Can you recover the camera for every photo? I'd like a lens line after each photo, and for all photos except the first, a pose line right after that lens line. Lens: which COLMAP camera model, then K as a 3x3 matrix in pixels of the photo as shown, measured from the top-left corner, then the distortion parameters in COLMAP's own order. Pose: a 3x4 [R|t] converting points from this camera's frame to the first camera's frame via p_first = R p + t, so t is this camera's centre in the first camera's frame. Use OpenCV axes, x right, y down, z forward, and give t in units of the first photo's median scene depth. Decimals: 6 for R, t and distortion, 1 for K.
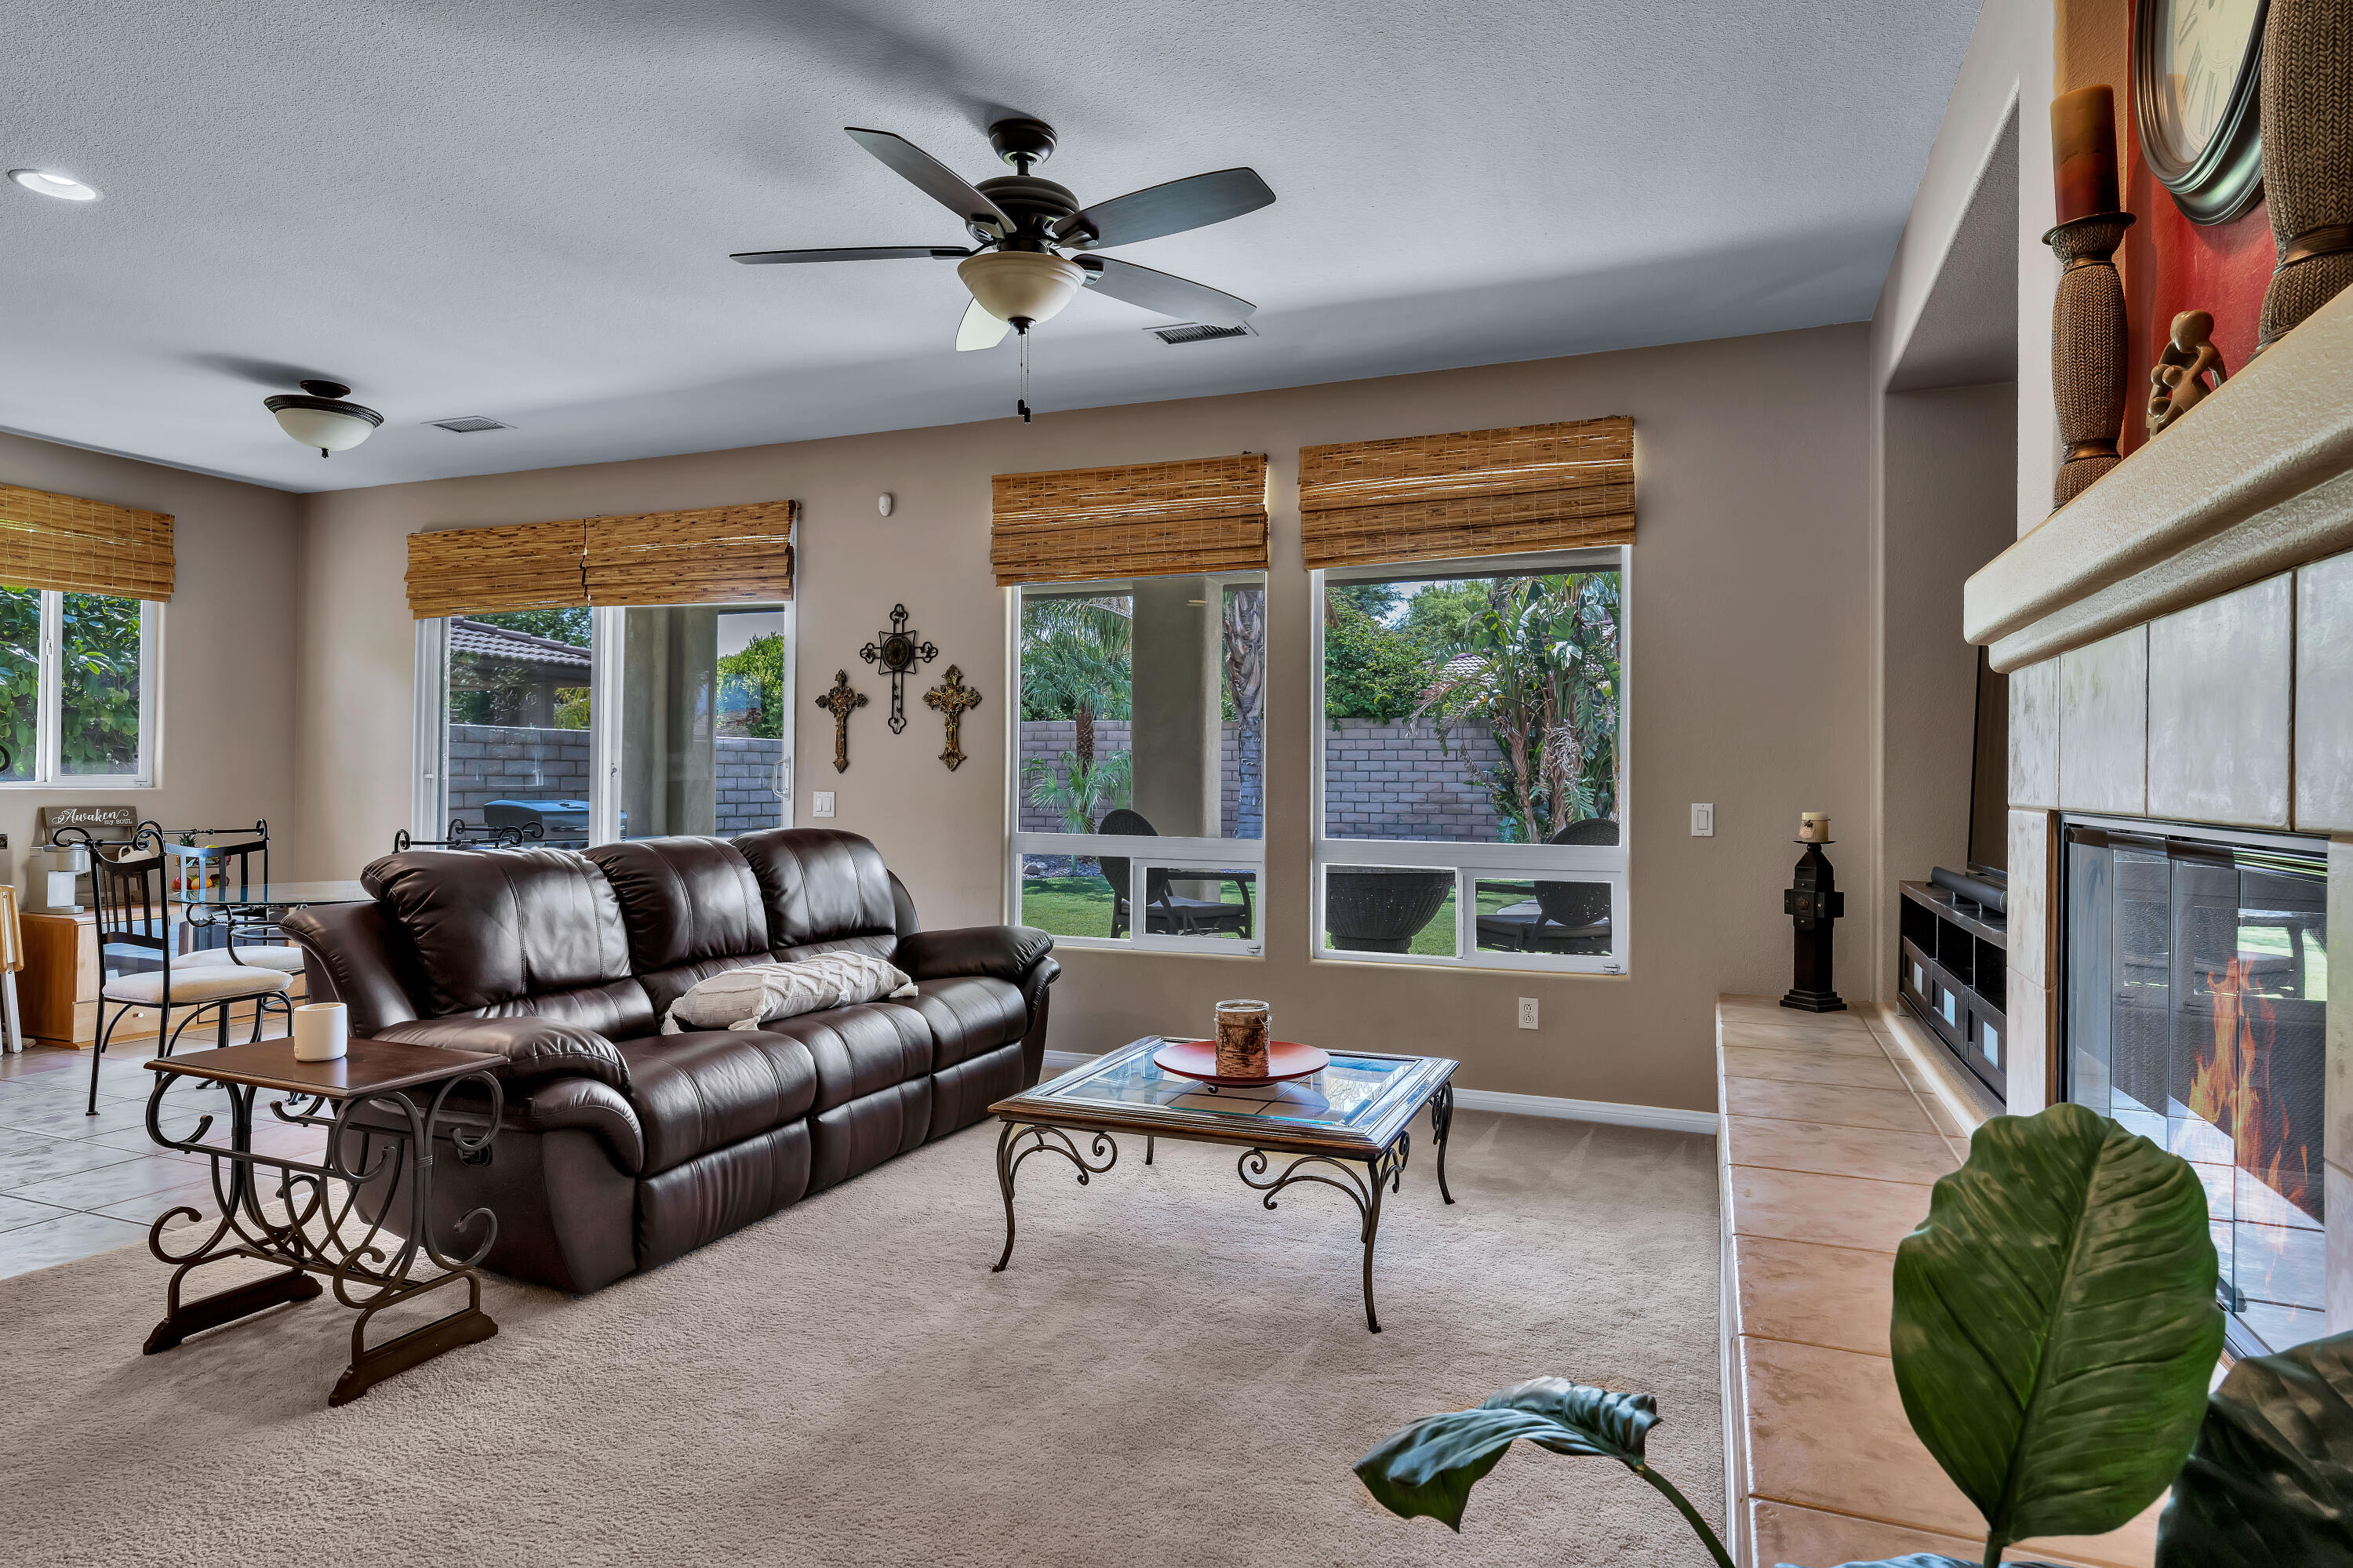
lens RADIAL K [[1304.6, 0, 1183.0], [0, 1304.6, 774.3], [0, 0, 1]] dist [0.004147, -0.000600]
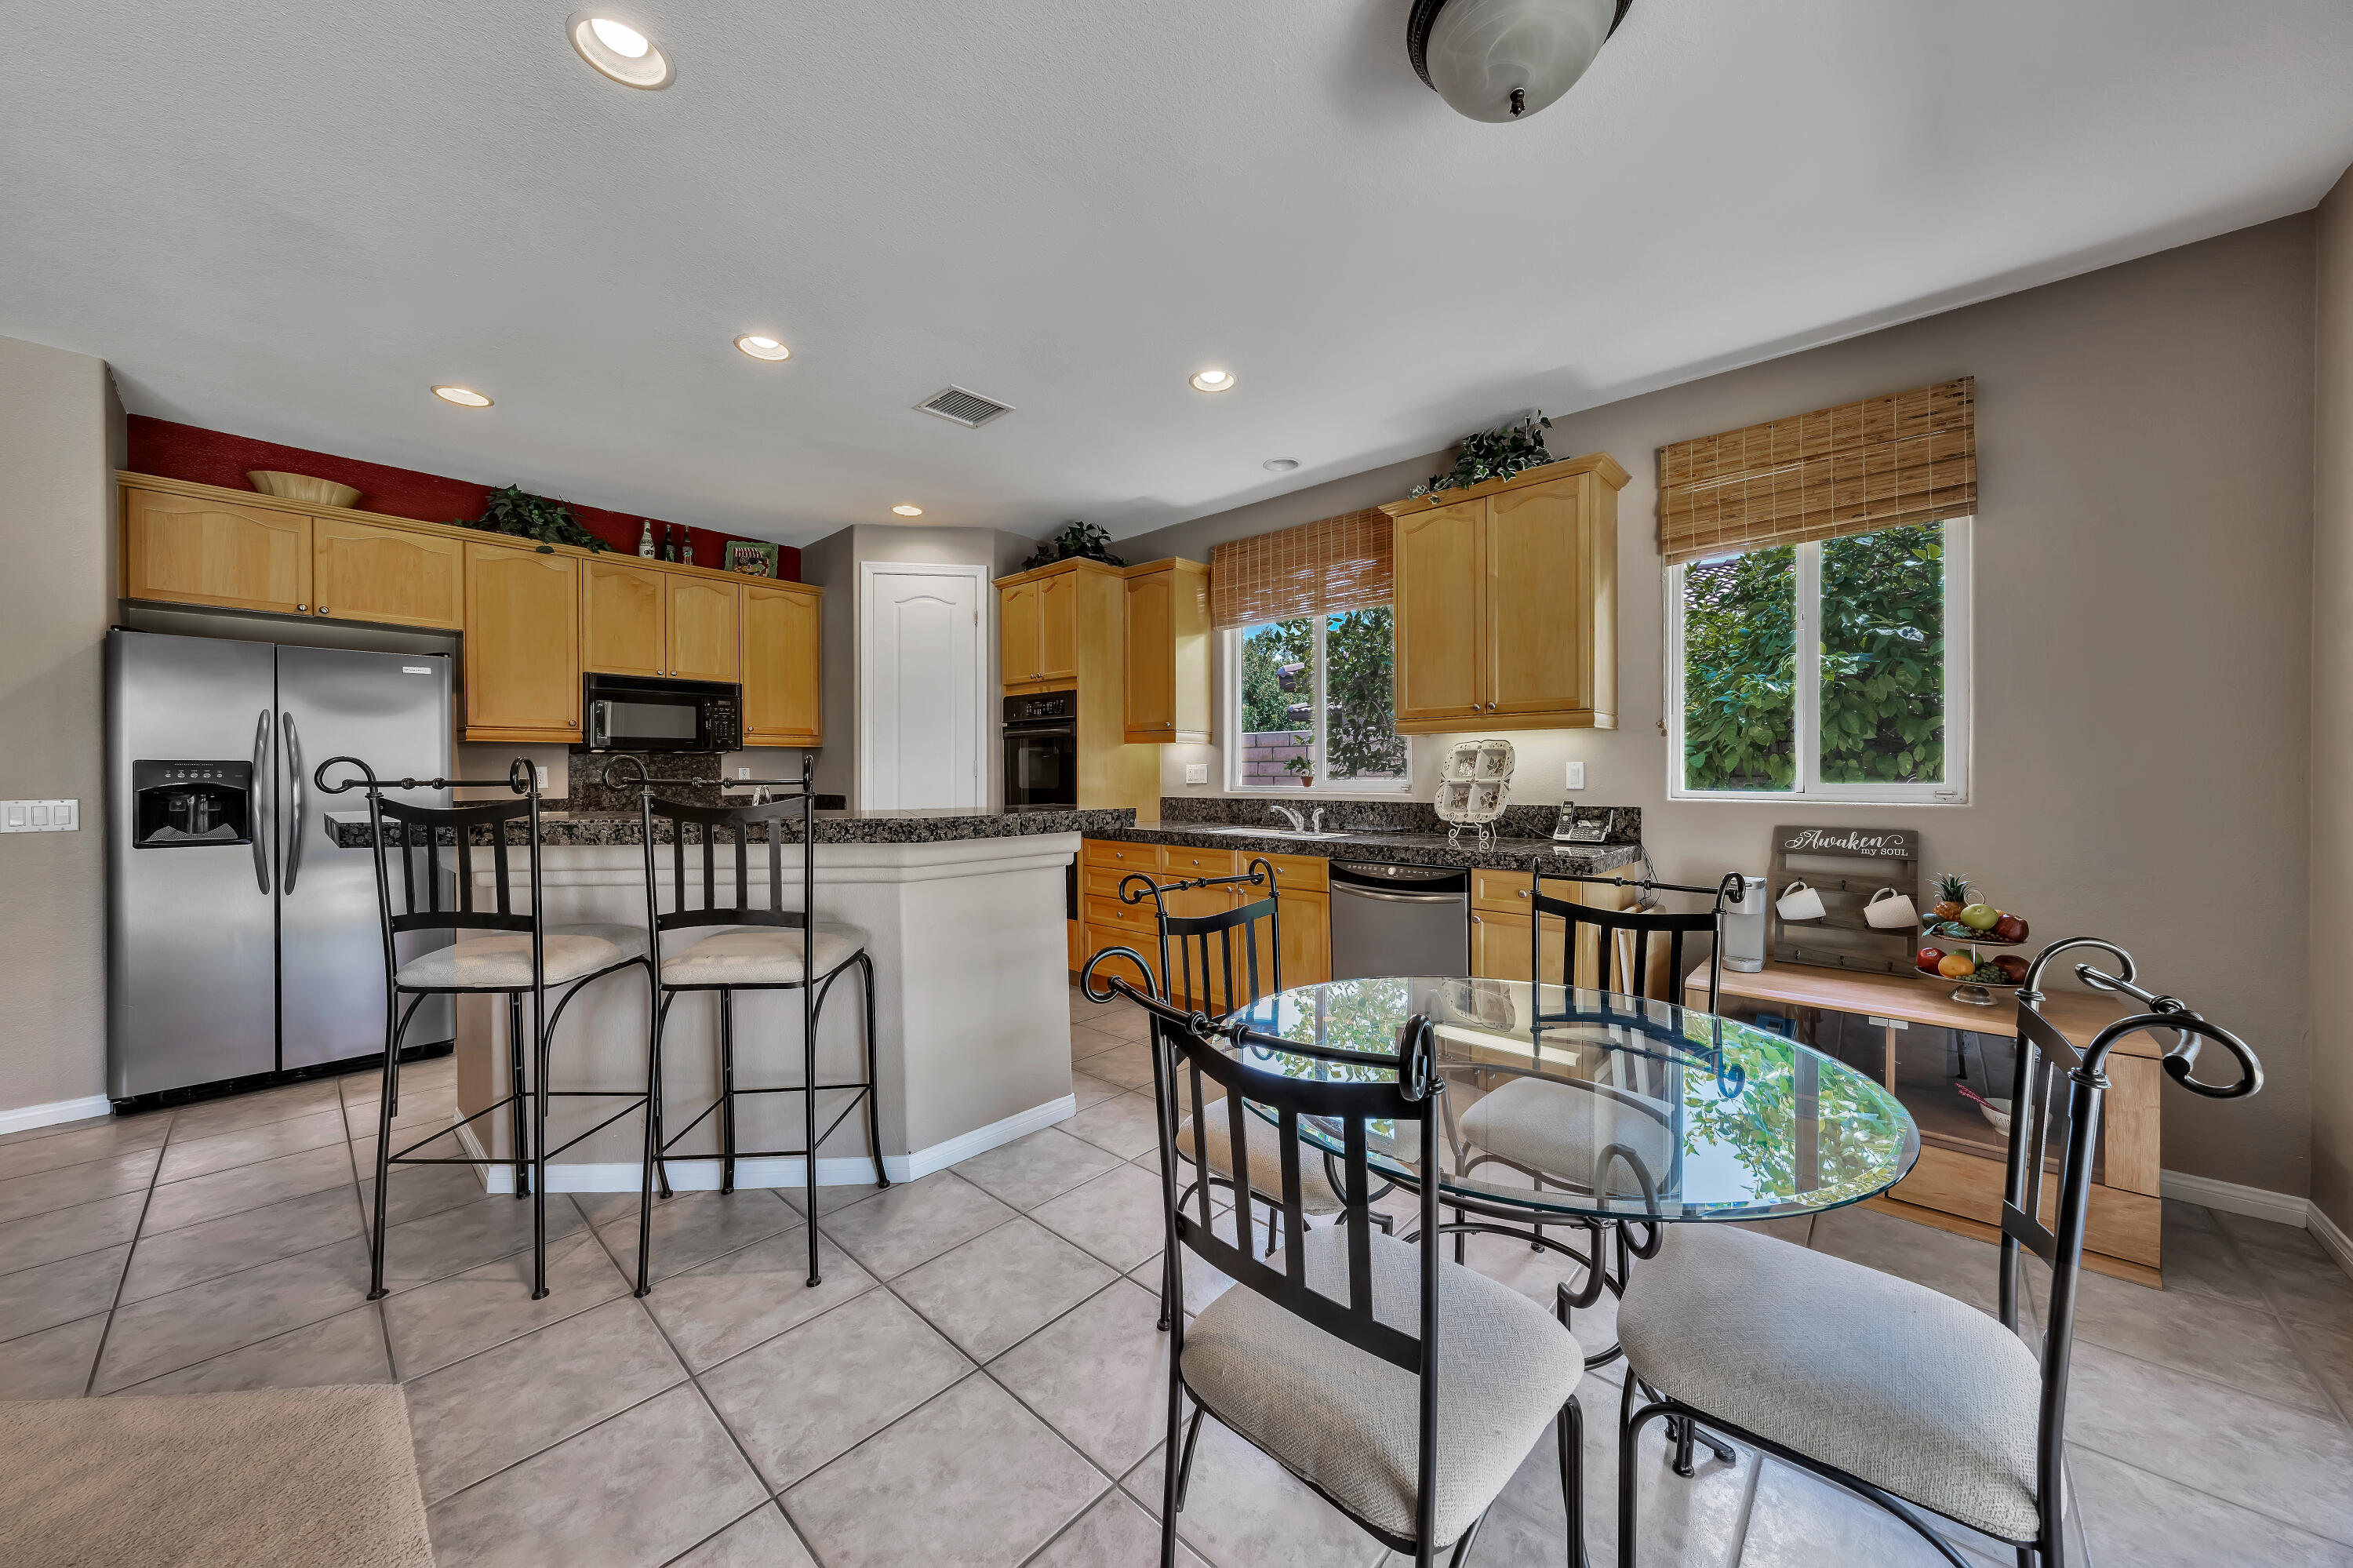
lens RADIAL K [[811.0, 0, 1184.9], [0, 811.0, 779.7], [0, 0, 1]] dist [-0.007347, -0.000036]
pose [[-0.343512, 0.000679, -0.939148, -0.325639], [0.005115, 0.999986, -0.001148, -0.004055], [0.939134, -0.005198, -0.343511, 0.918793]]
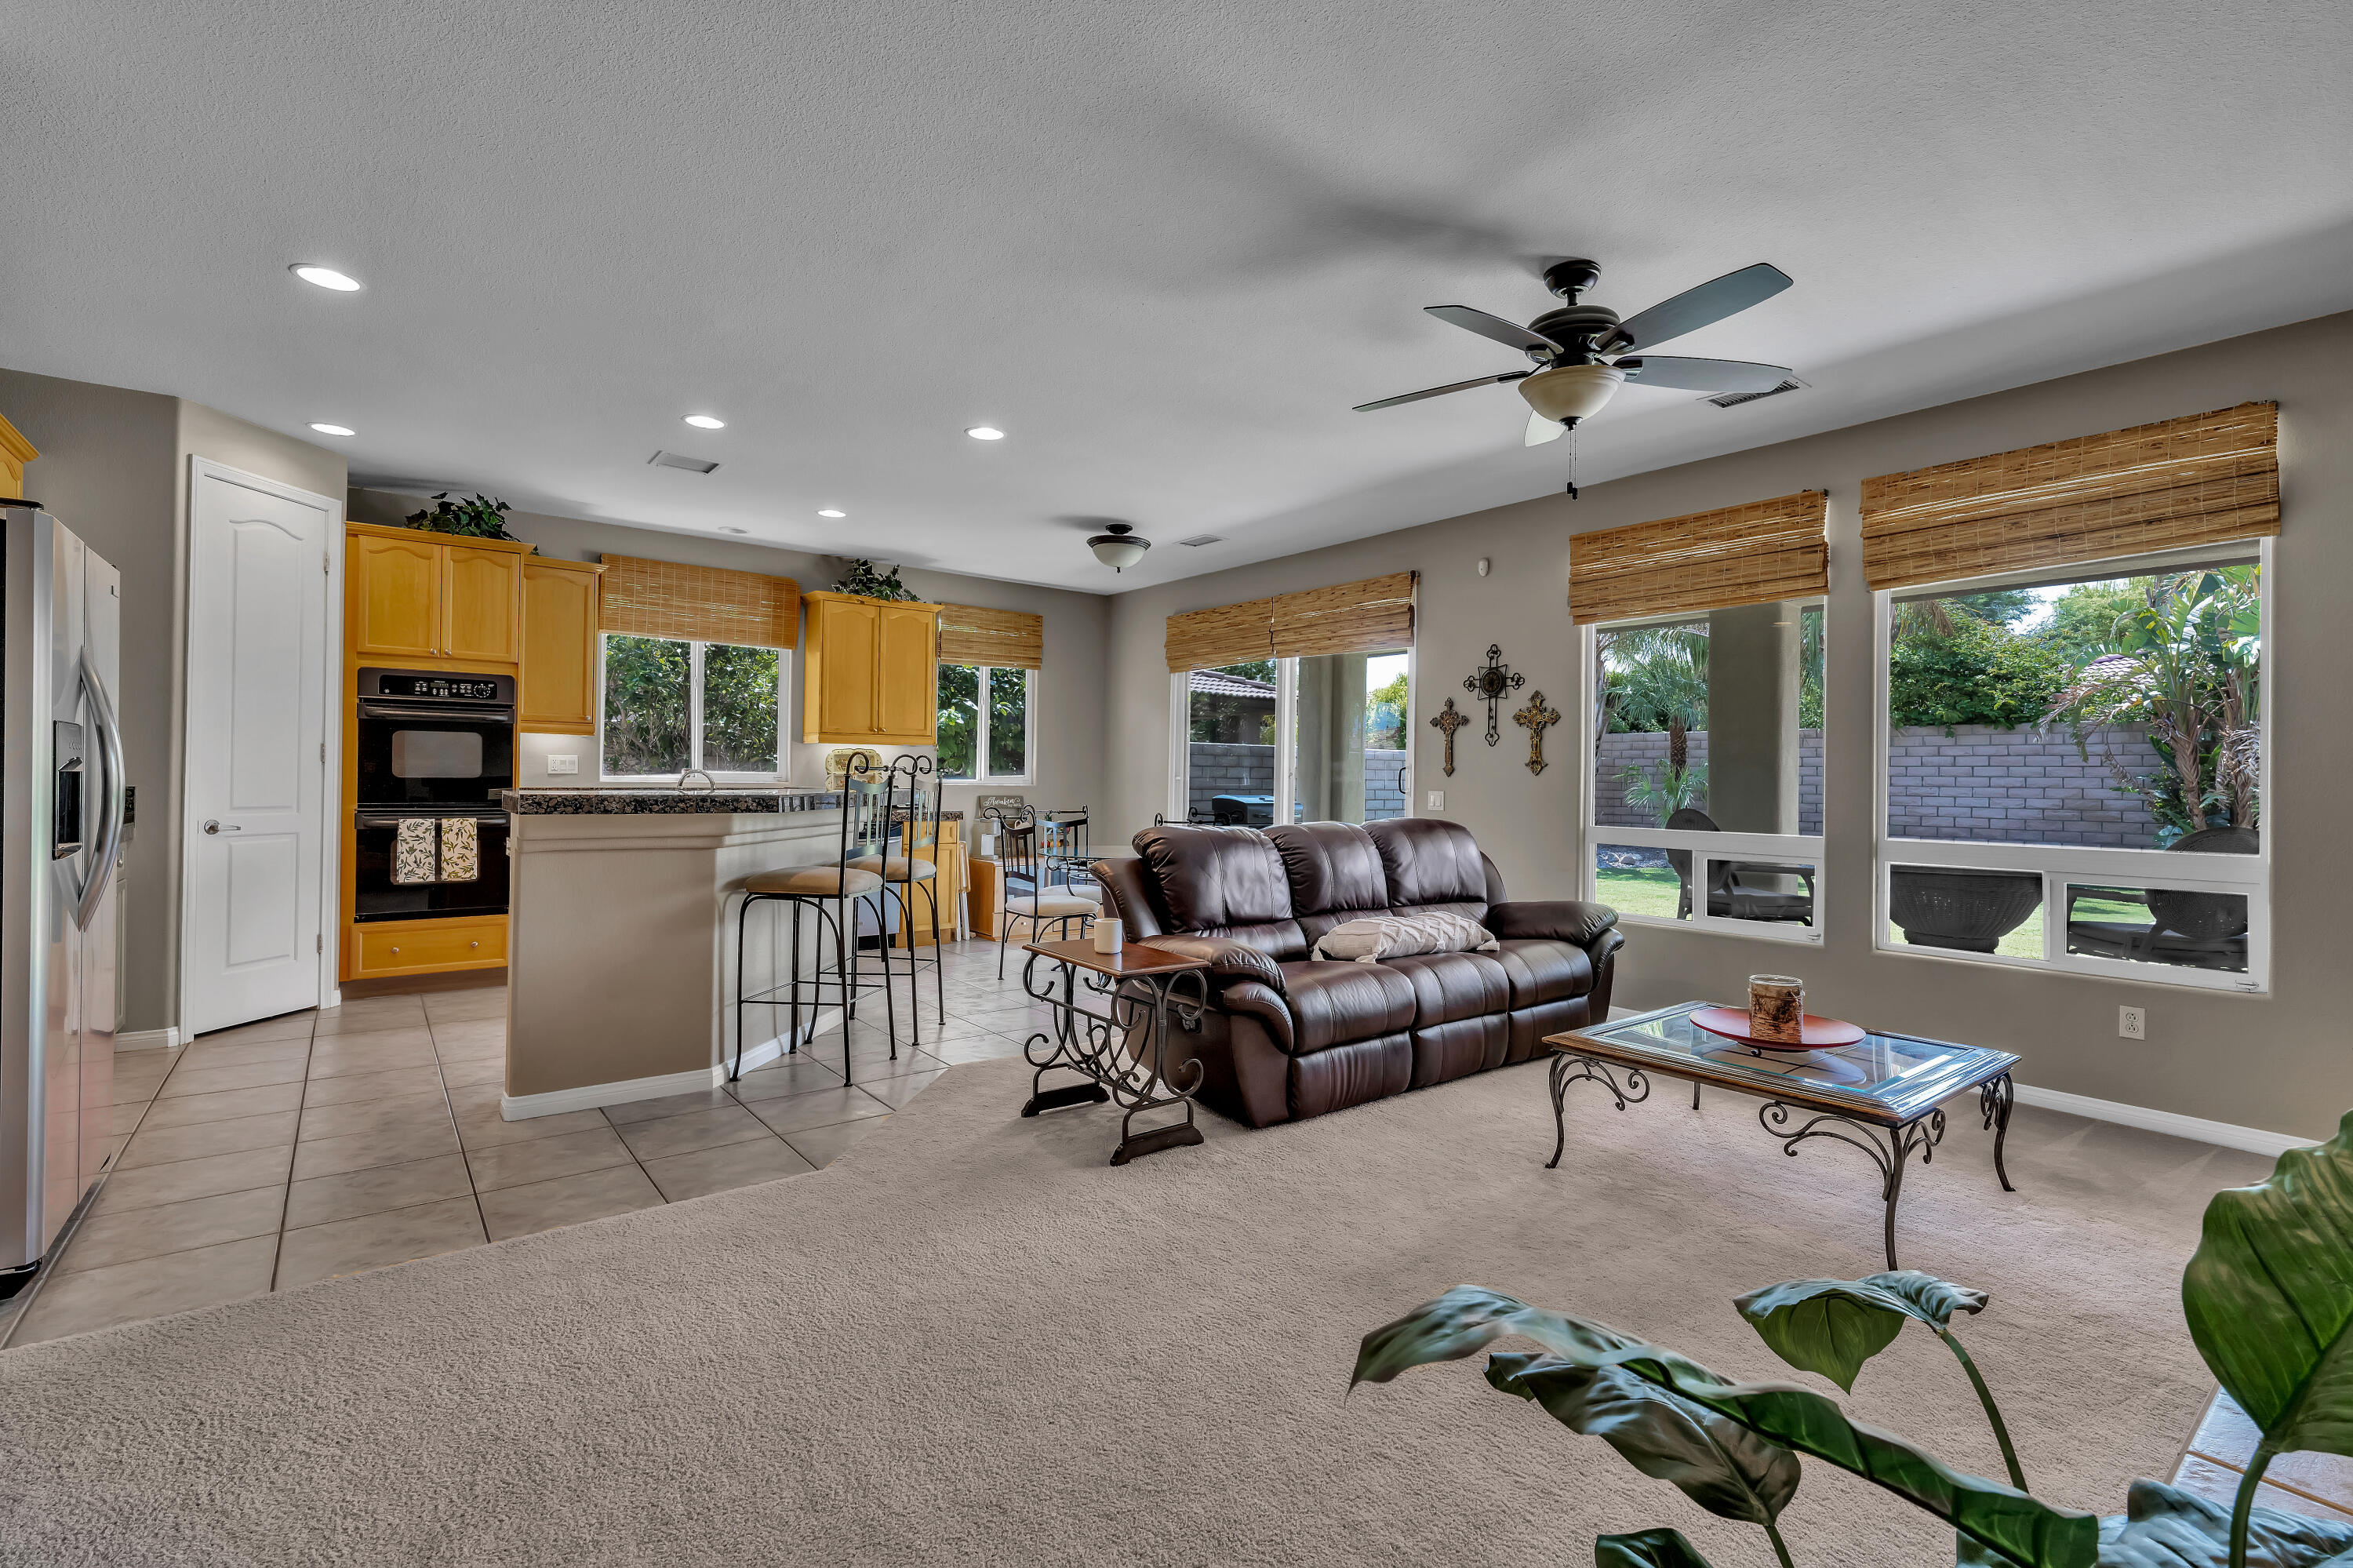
lens RADIAL K [[1046.6, 0, 1185.5], [0, 1046.6, 773.6], [0, 0, 1]] dist [-0.000715, 0.000047]
pose [[0.865772, 0.001476, -0.500436, 0.032594], [-0.003617, 0.999988, -0.003308, 0.000245], [0.500425, 0.004674, 0.865767, -0.033955]]
